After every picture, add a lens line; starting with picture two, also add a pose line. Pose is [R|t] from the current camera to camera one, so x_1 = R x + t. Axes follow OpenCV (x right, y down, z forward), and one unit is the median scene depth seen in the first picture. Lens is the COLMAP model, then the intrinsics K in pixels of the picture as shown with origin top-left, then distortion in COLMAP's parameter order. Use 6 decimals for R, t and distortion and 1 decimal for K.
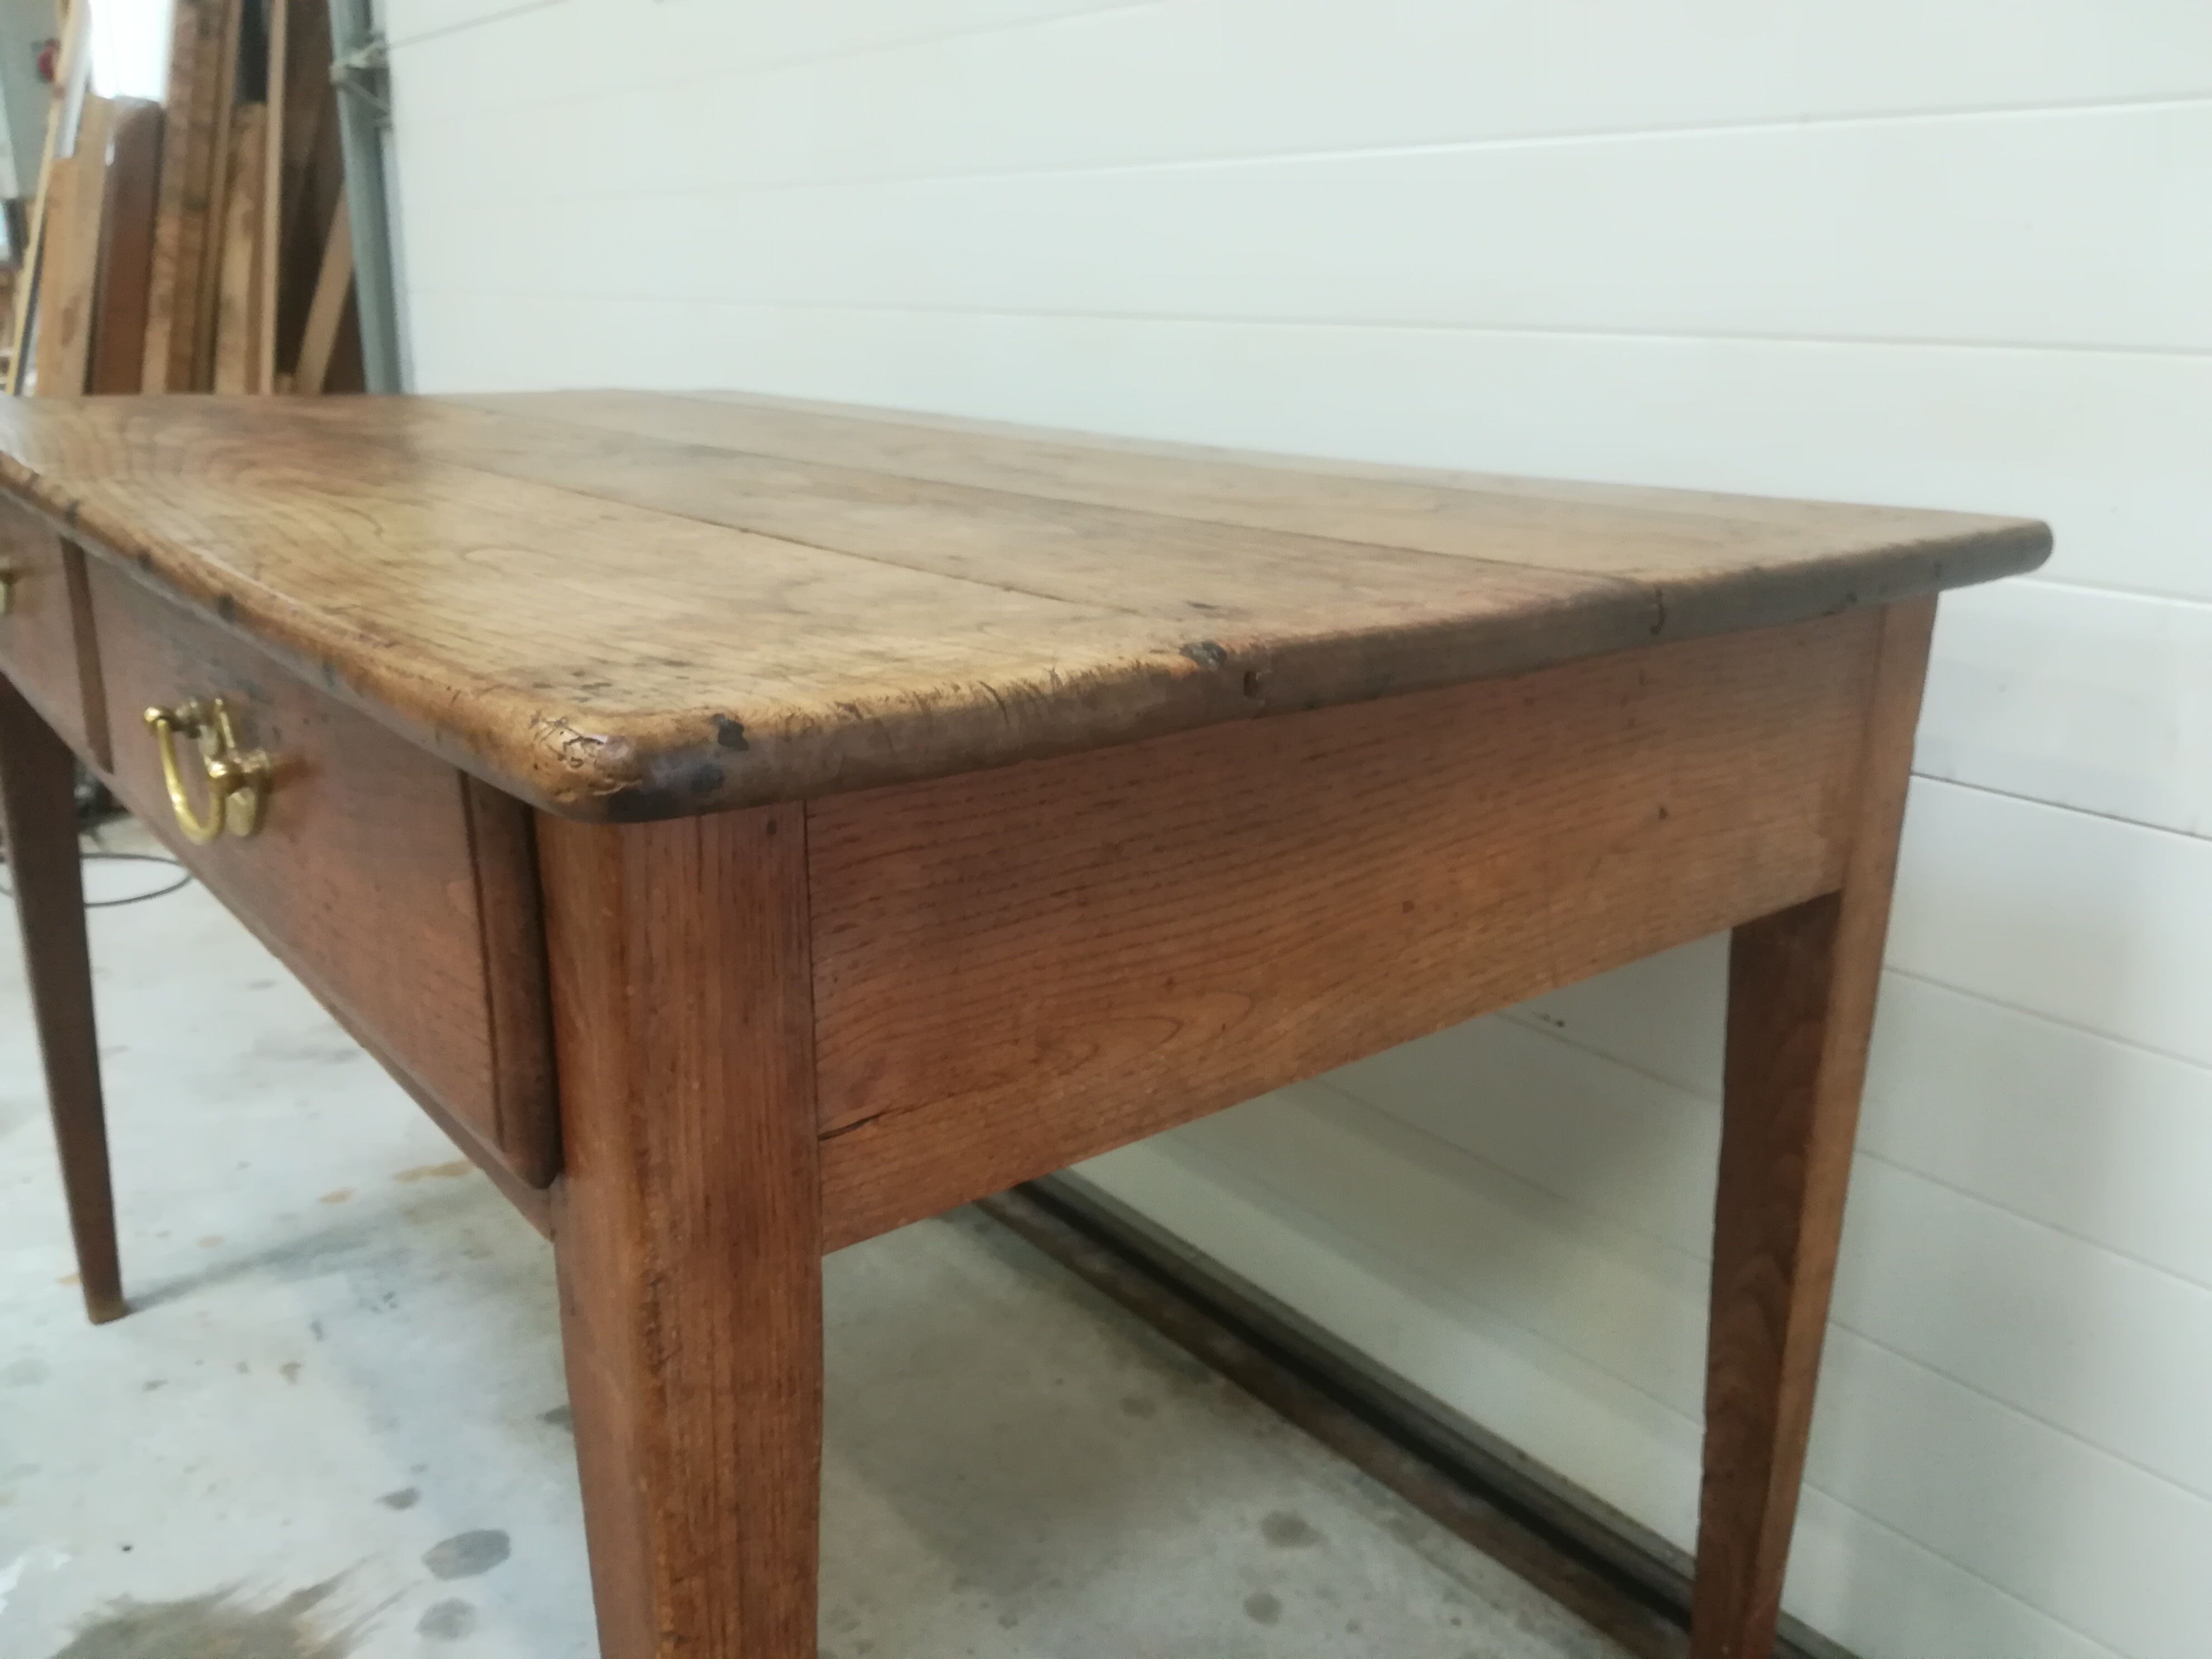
lens RADIAL K [[1737.7, 0, 1106.0], [0, 1737.7, 829.5], [0, 0, 1]] dist [0.044385, -0.058525]
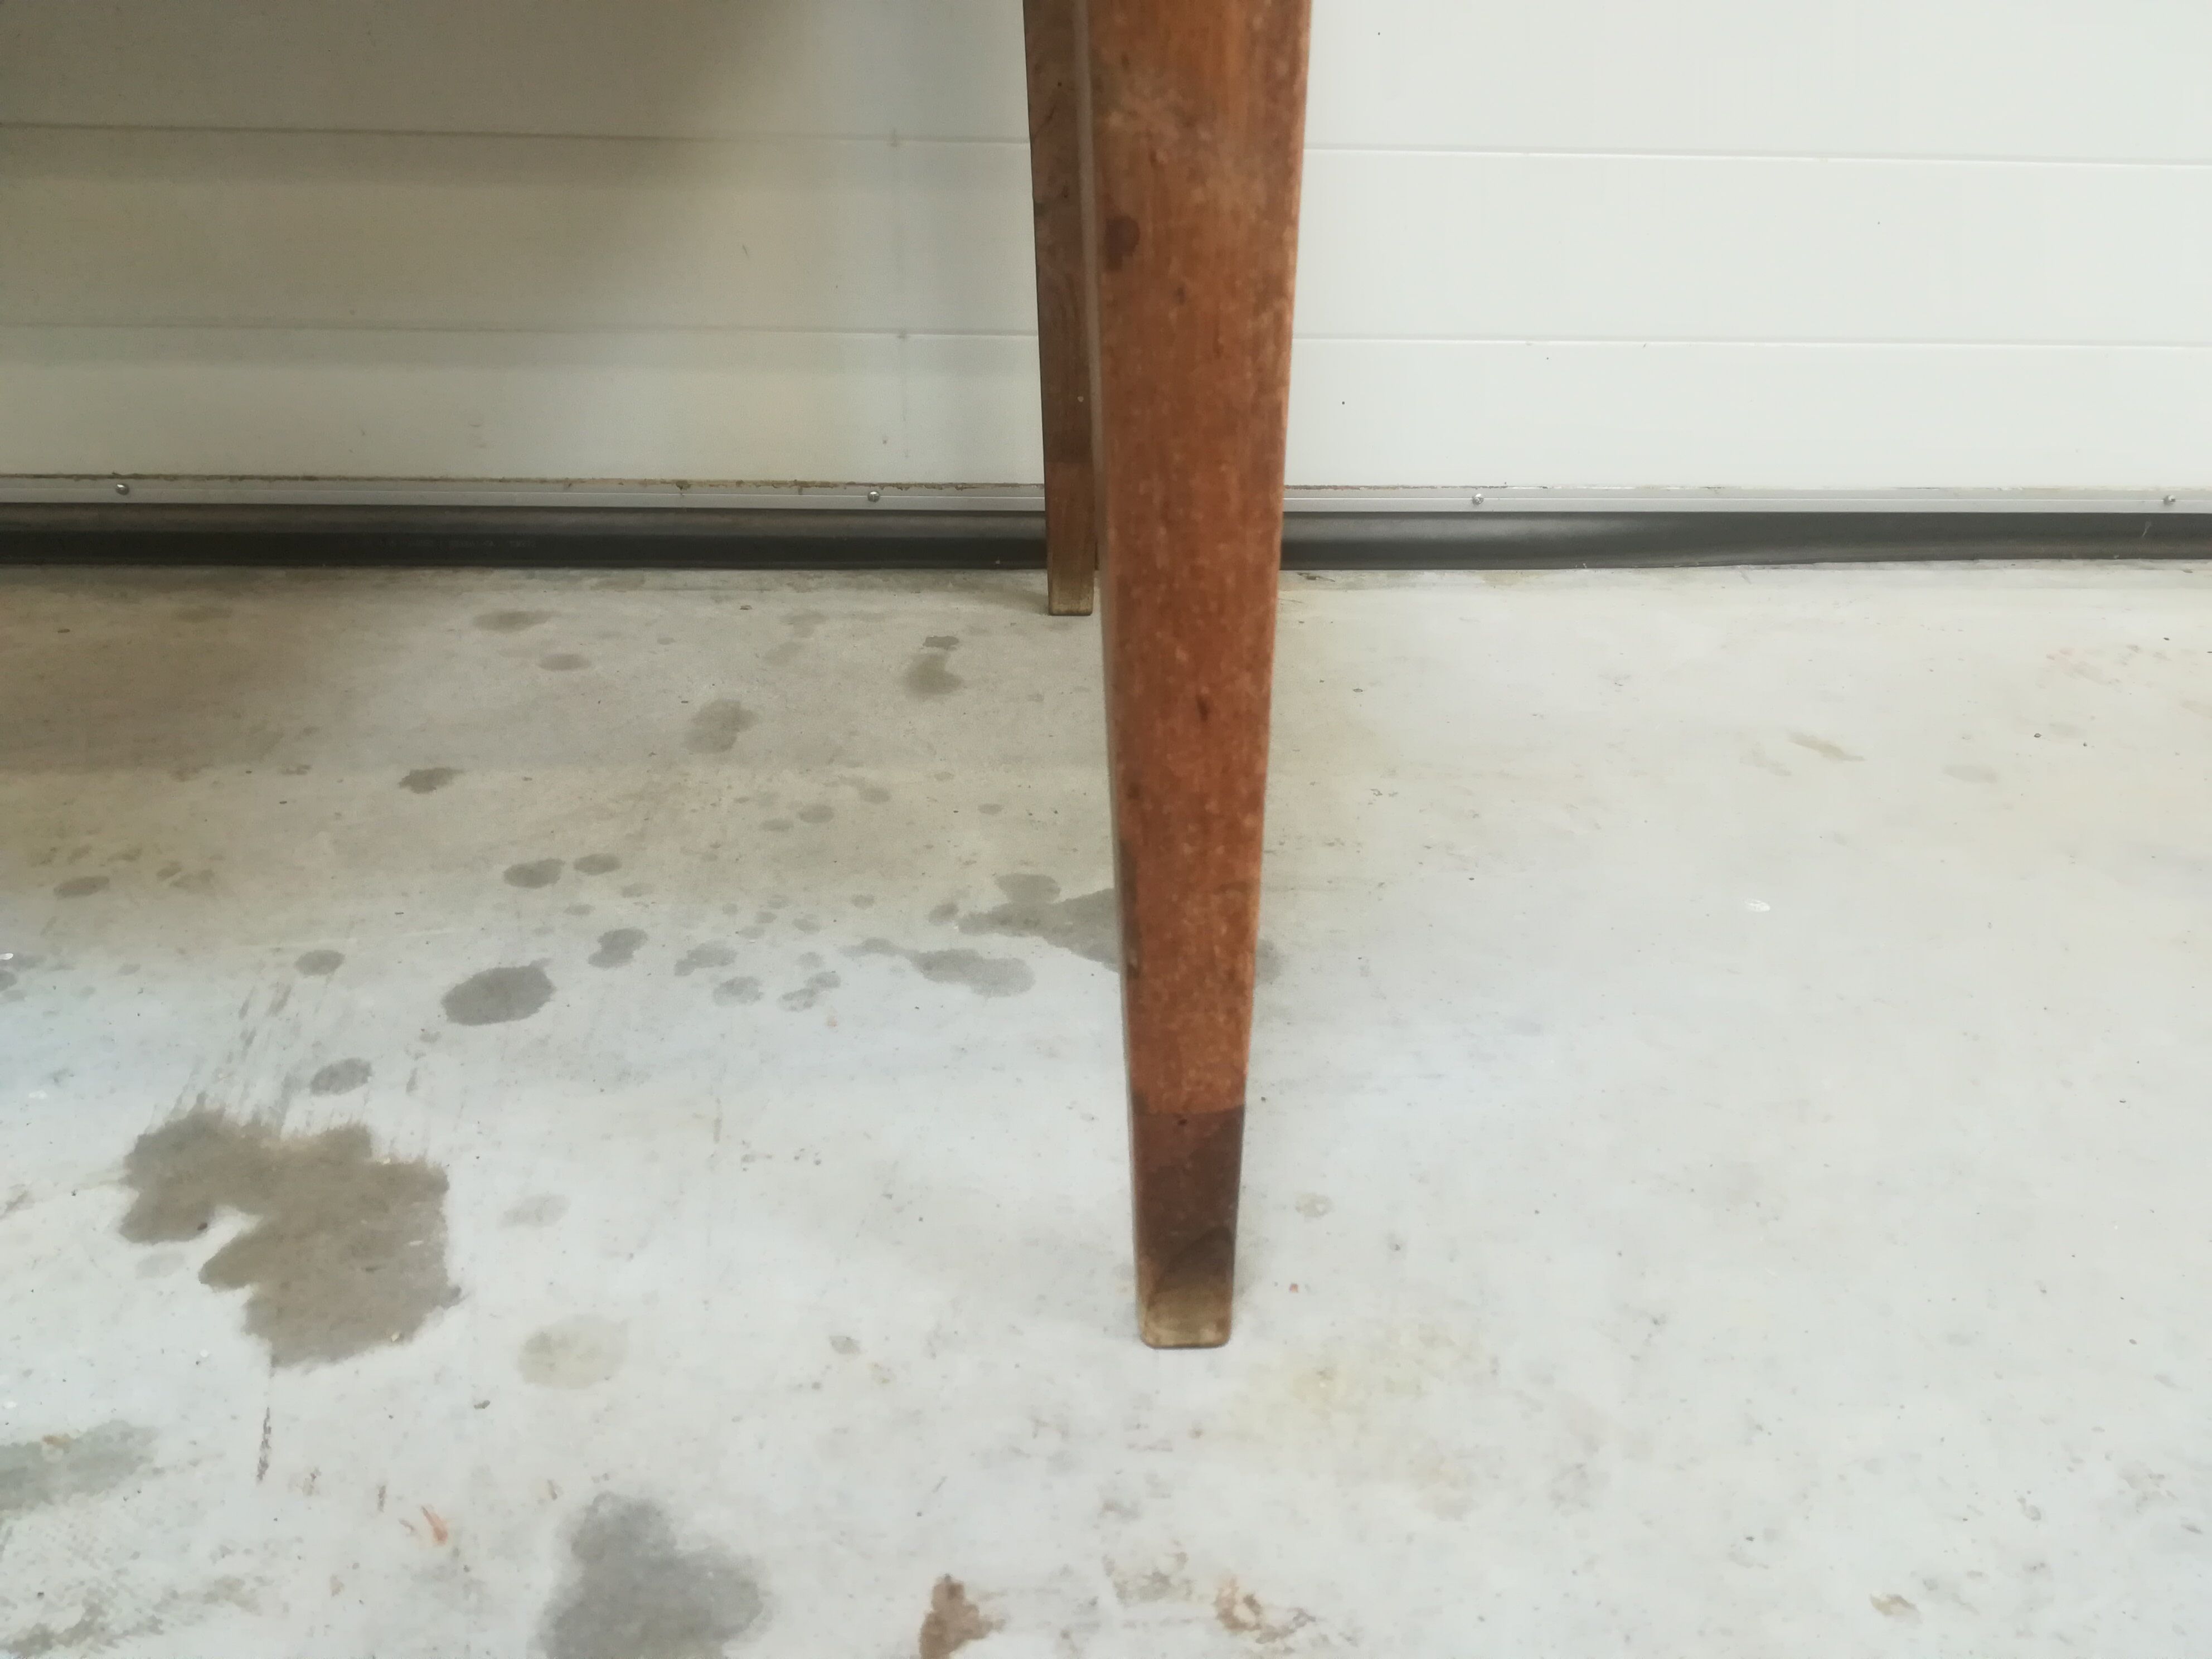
lens RADIAL K [[1721.3, 0, 1110.4], [0, 1721.3, 827.2], [0, 0, 1]] dist [0.046559, -0.065537]
pose [[0.584487, -0.375399, 0.719341, -0.328204], [0.223975, 0.926739, 0.301646, 0.289135], [-0.779878, -0.015194, 0.625747, 0.254522]]
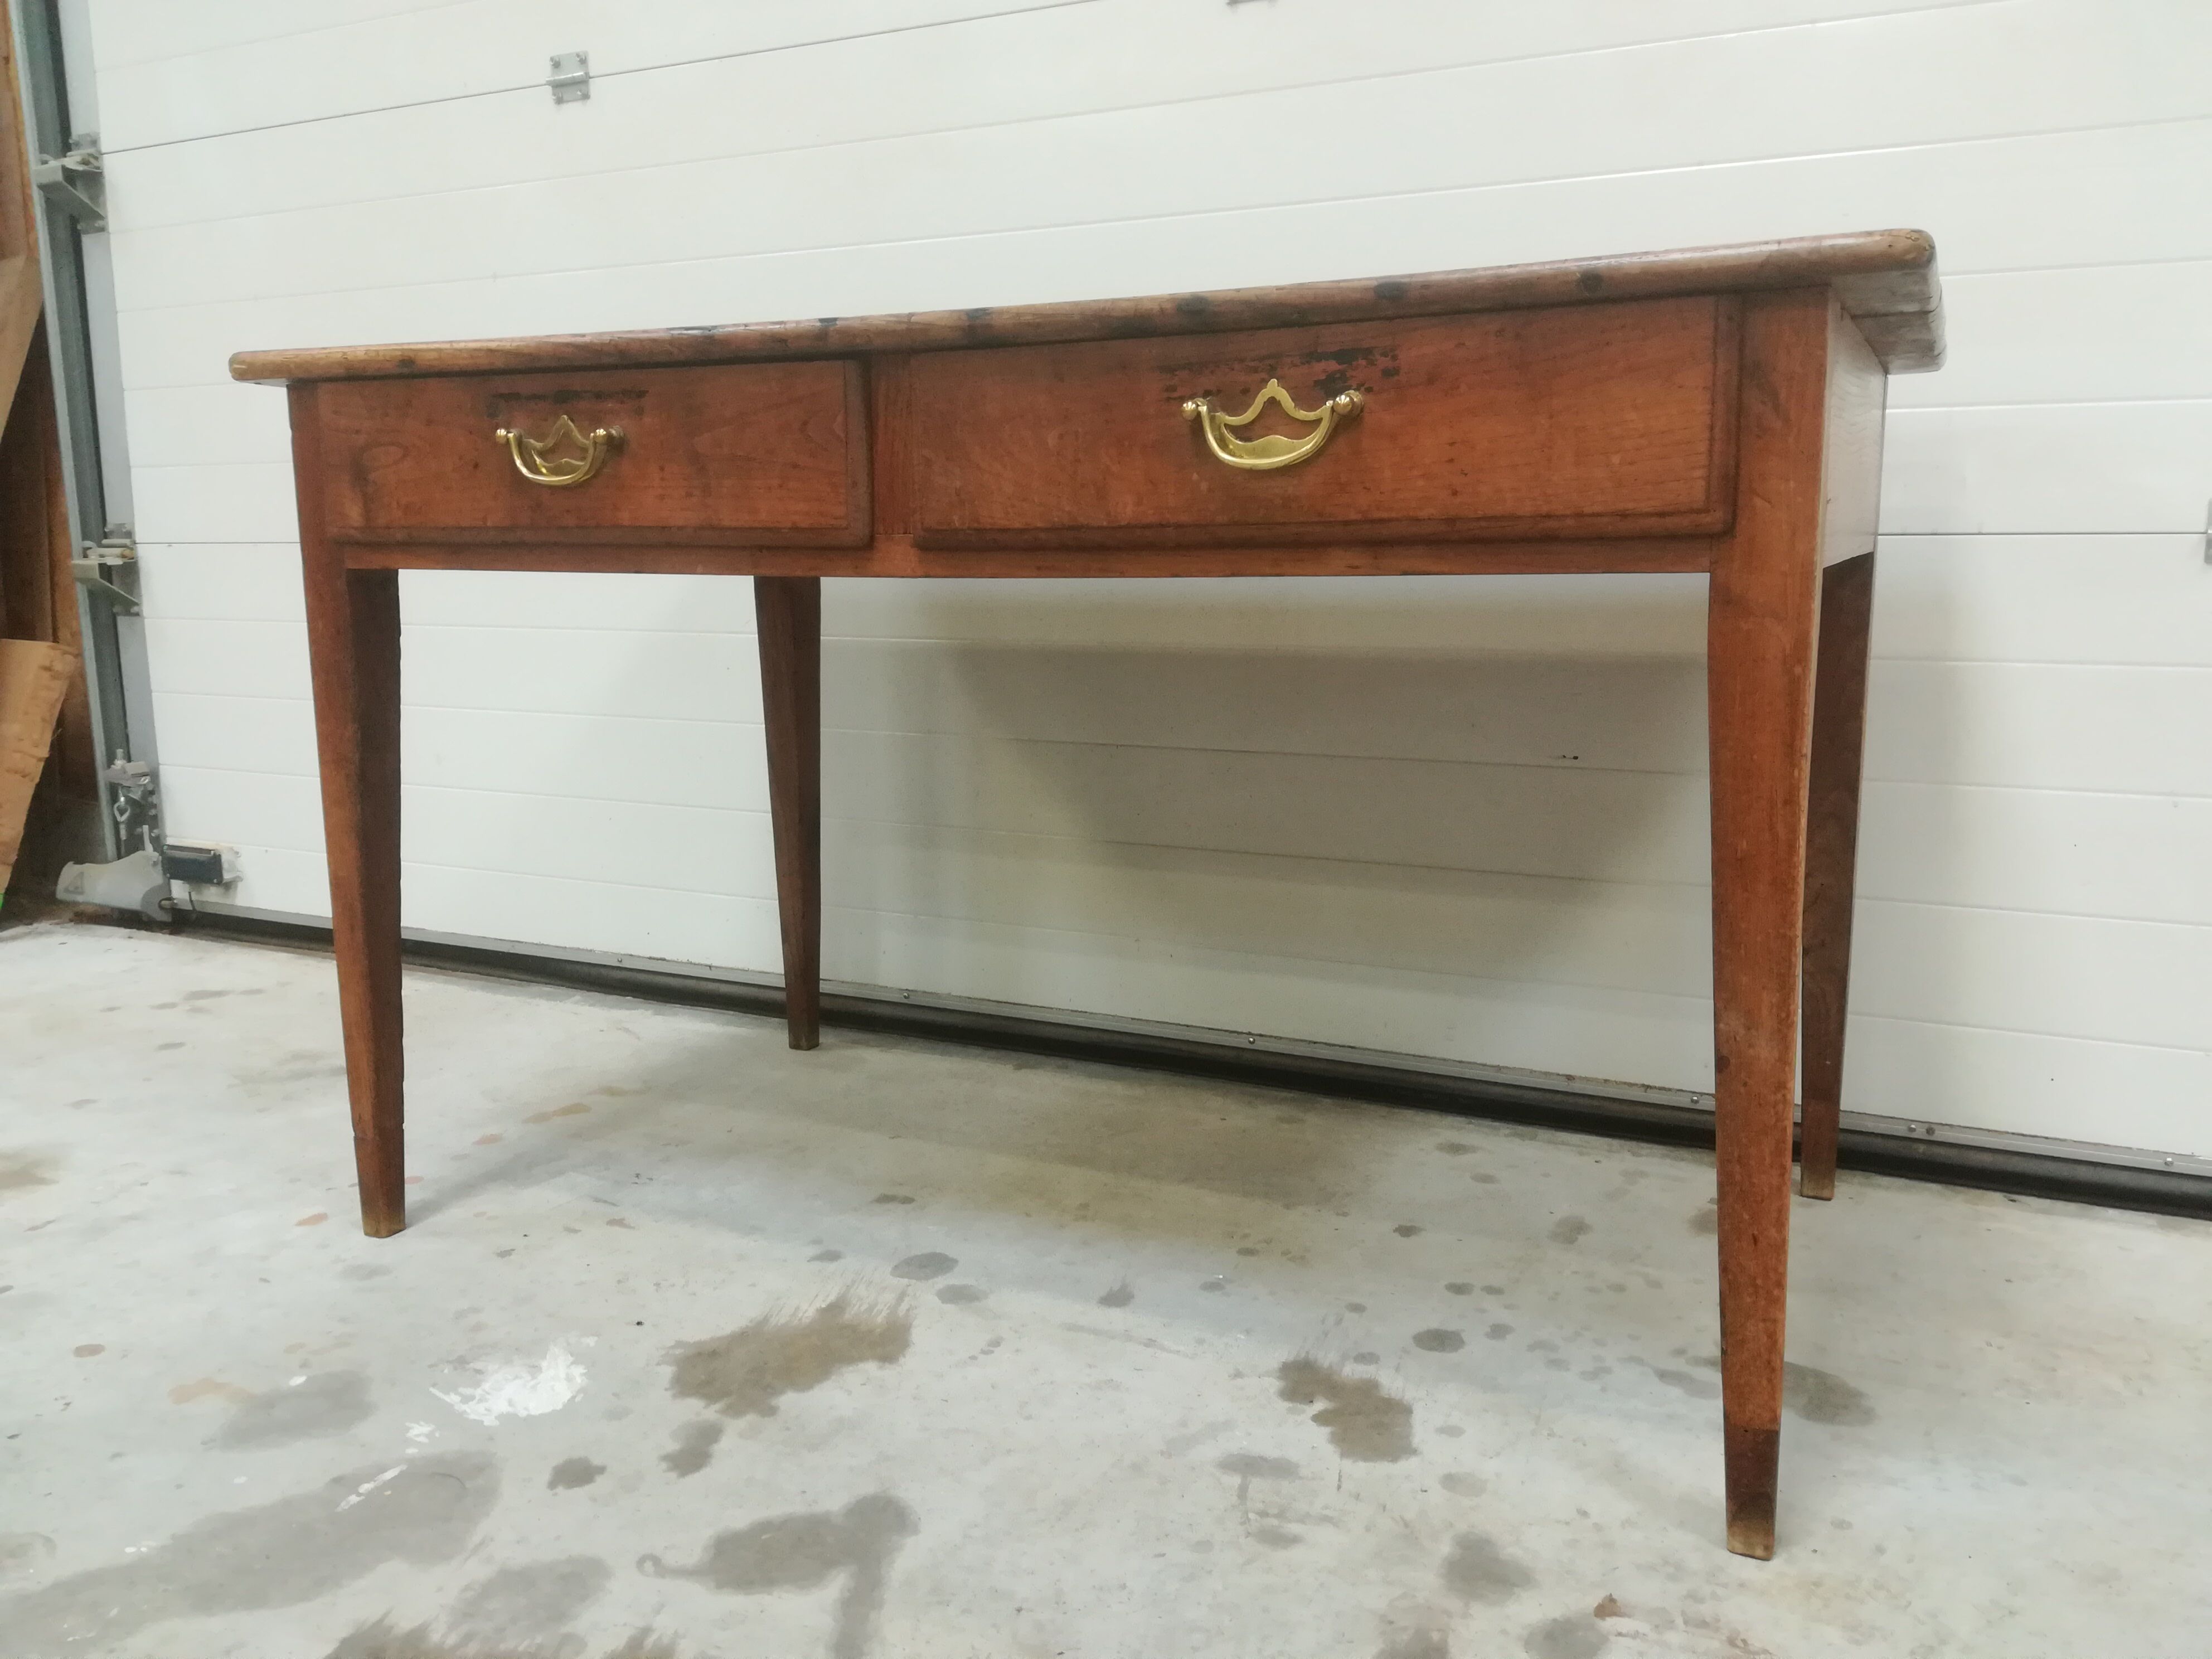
lens RADIAL K [[1721.3, 0, 1110.4], [0, 1721.3, 827.2], [0, 0, 1]] dist [0.046559, -0.065537]
pose [[0.908054, -0.100992, 0.406496, -0.633564], [0.147993, 0.985259, -0.085811, 0.211691], [-0.391838, 0.138079, 0.909614, -0.164619]]
